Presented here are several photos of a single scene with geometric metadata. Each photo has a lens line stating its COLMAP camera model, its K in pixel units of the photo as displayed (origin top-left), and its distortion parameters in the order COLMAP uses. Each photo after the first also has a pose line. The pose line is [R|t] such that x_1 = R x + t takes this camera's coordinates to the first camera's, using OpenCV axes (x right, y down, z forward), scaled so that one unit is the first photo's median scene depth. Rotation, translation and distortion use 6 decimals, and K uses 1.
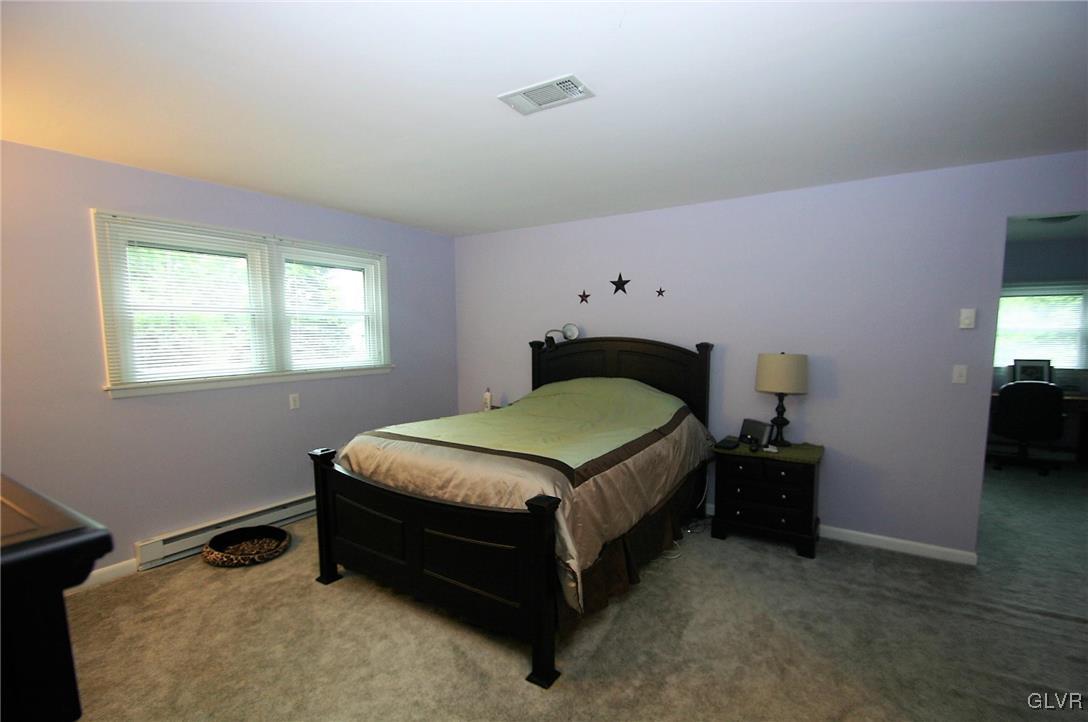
lens RADIAL K [[493.7, 0, 548.6], [0, 493.7, 386.3], [0, 0, 1]] dist [-0.018292, -0.000747]
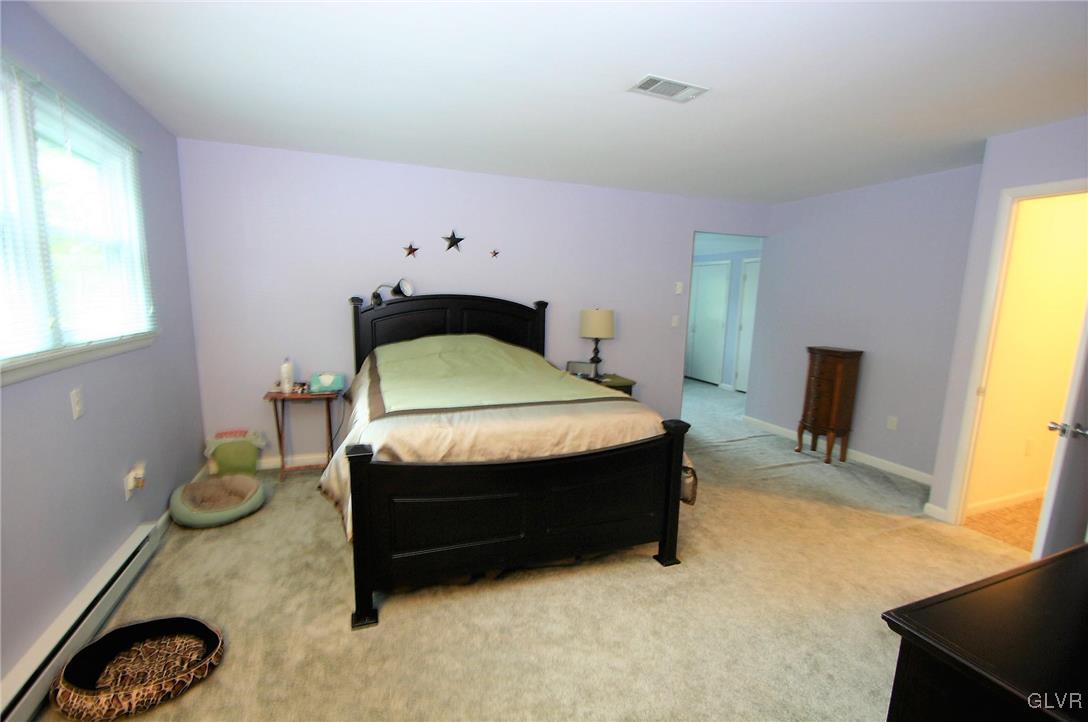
lens RADIAL K [[493.7, 0, 548.6], [0, 493.7, 386.3], [0, 0, 1]] dist [-0.018292, -0.000747]
pose [[0.587318, -0.126980, 0.799334, -0.876163], [0.059876, 0.991727, 0.113548, -0.023220], [-0.807139, -0.018828, 0.590062, 0.362647]]
